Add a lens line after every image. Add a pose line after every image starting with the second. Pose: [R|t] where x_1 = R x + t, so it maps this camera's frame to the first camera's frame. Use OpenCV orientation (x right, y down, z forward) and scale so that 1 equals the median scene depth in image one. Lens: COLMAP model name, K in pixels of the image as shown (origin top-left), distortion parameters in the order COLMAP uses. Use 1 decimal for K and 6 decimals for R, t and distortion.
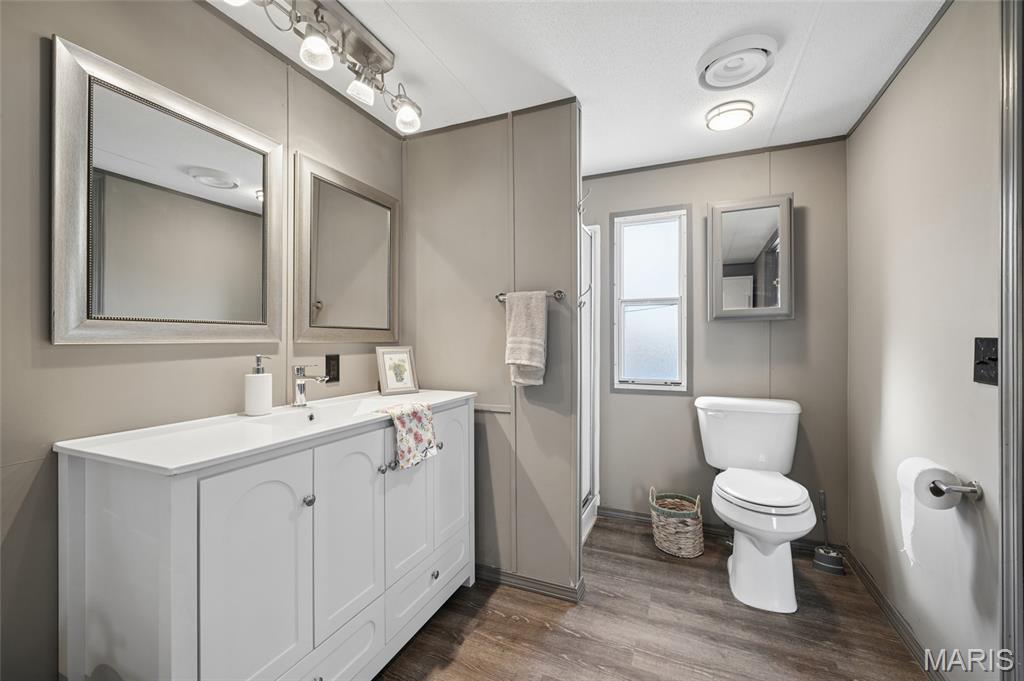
lens RADIAL K [[419.6, 0, 520.4], [0, 419.6, 339.5], [0, 0, 1]] dist [-0.001272, -0.000612]
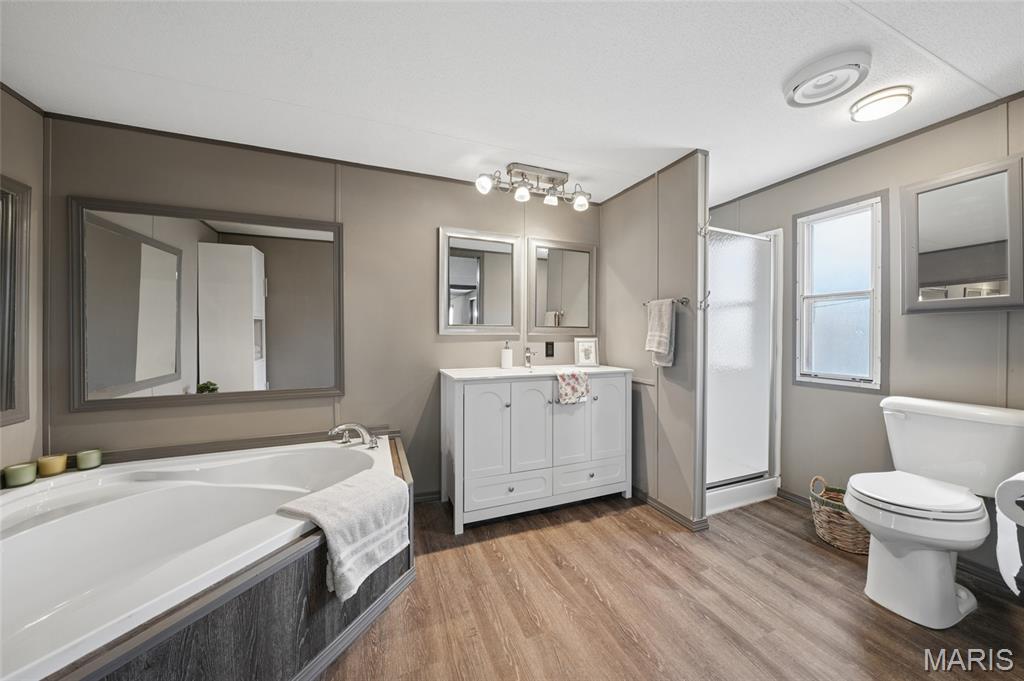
lens RADIAL K [[358.2, 0, 519.5], [0, 358.2, 337.3], [0, 0, 1]] dist [-0.005743, 0.000111]
pose [[0.713583, 0.008704, -0.700517, 0.529463], [-0.003788, 0.999956, 0.008566, 0.003546], [0.700561, -0.003459, 0.713584, -0.191893]]
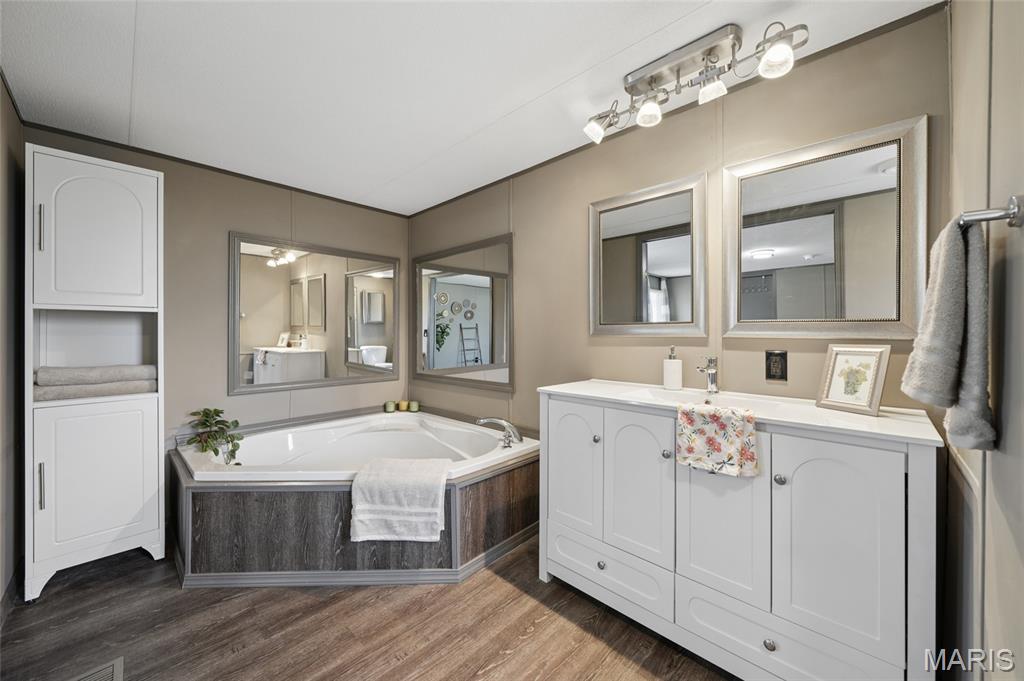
lens RADIAL K [[383.9, 0, 511.0], [0, 383.9, 335.5], [0, 0, 1]] dist [-0.011178, -0.000037]
pose [[-0.364753, 0.002698, -0.931100, 0.551433], [-0.003727, 0.999984, 0.004357, 0.000429], [0.931097, 0.005060, -0.364737, 0.737789]]
